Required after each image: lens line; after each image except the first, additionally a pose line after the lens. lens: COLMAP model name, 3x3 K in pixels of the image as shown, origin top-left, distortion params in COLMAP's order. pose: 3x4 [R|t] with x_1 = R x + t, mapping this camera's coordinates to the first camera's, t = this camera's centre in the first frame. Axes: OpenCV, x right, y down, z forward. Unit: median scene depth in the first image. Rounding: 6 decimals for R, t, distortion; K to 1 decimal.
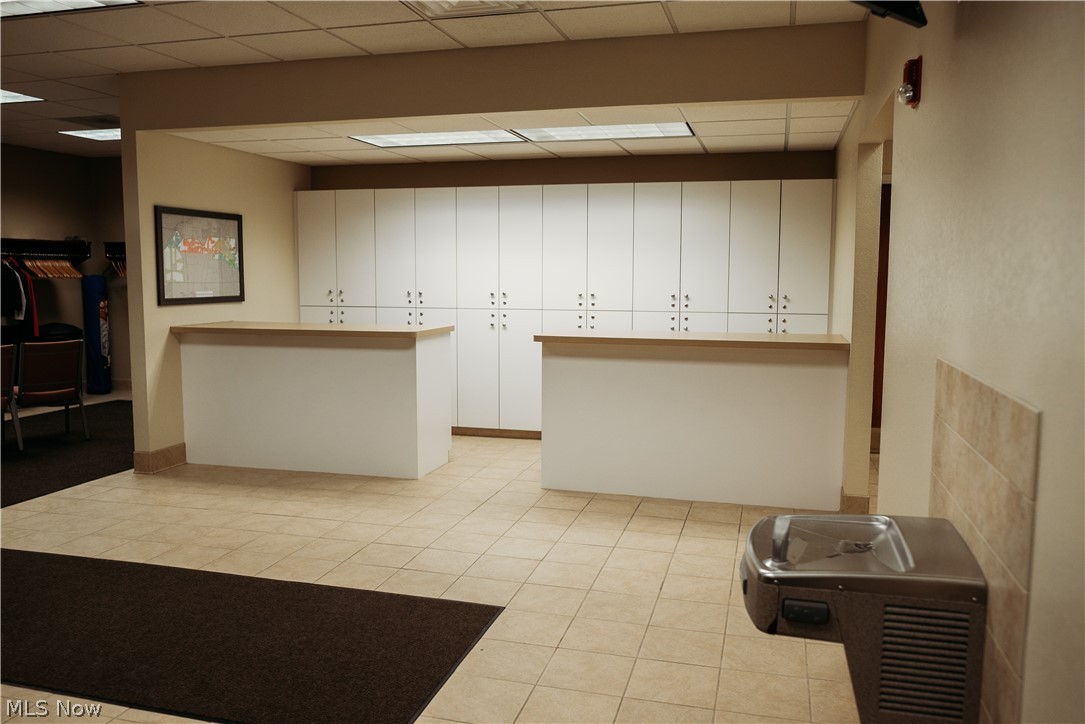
lens RADIAL K [[858.1, 0, 542.5], [0, 858.1, 362.0], [0, 0, 1]] dist [-0.032348, 0.007549]
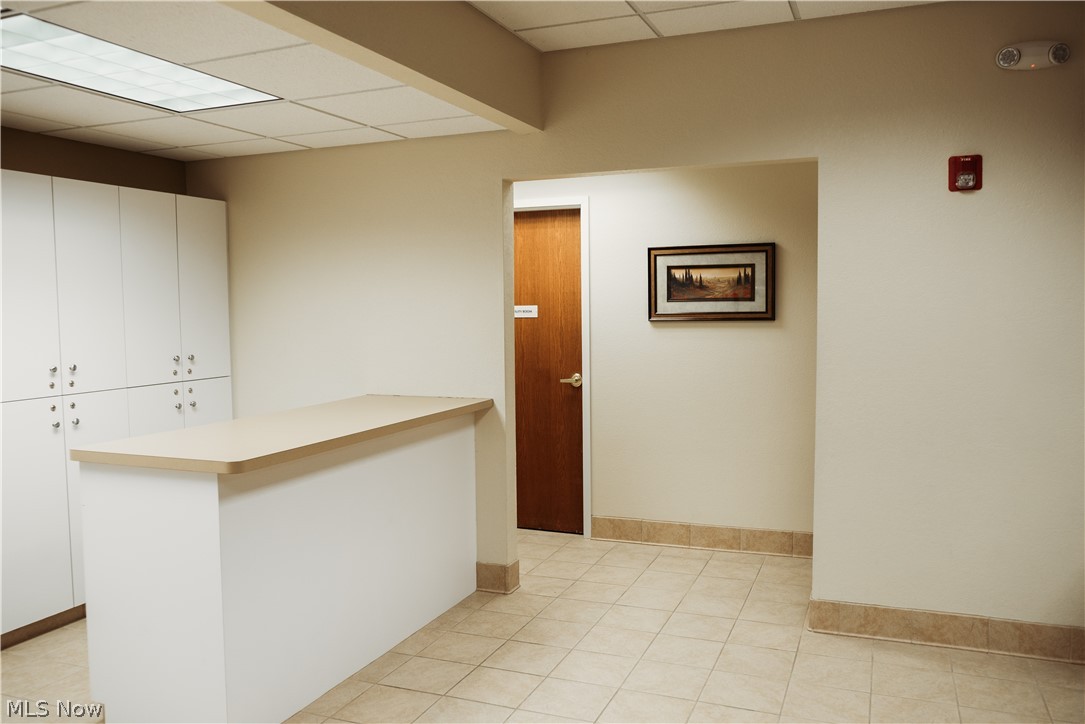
lens RADIAL K [[858.1, 0, 542.5], [0, 858.1, 362.0], [0, 0, 1]] dist [-0.032348, 0.007549]
pose [[0.119729, -0.072262, 0.990173, -0.424852], [0.115557, 0.991583, 0.058392, -0.086545], [-0.986059, 0.107431, 0.127072, 0.669333]]
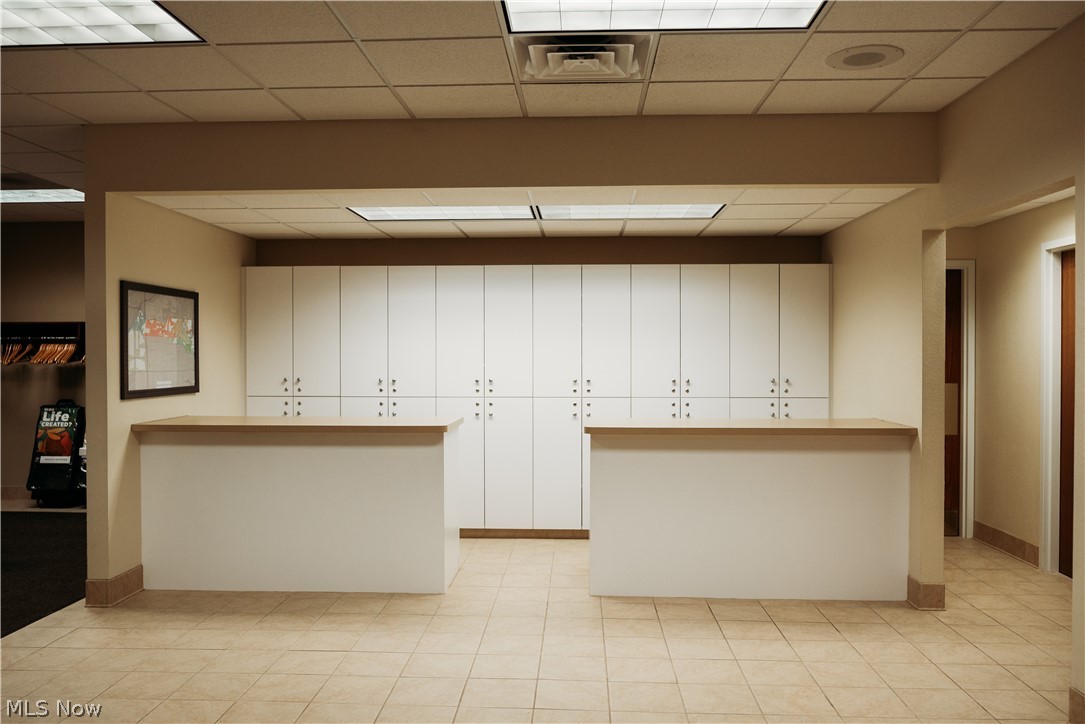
lens RADIAL K [[871.6, 0, 542.5], [0, 871.6, 362.0], [0, 0, 1]] dist [-0.030065, 0.004601]
pose [[0.976305, -0.006194, 0.216310, -0.227384], [0.026615, 0.995439, -0.091617, -0.014047], [-0.214756, 0.095204, 0.972017, 0.087646]]
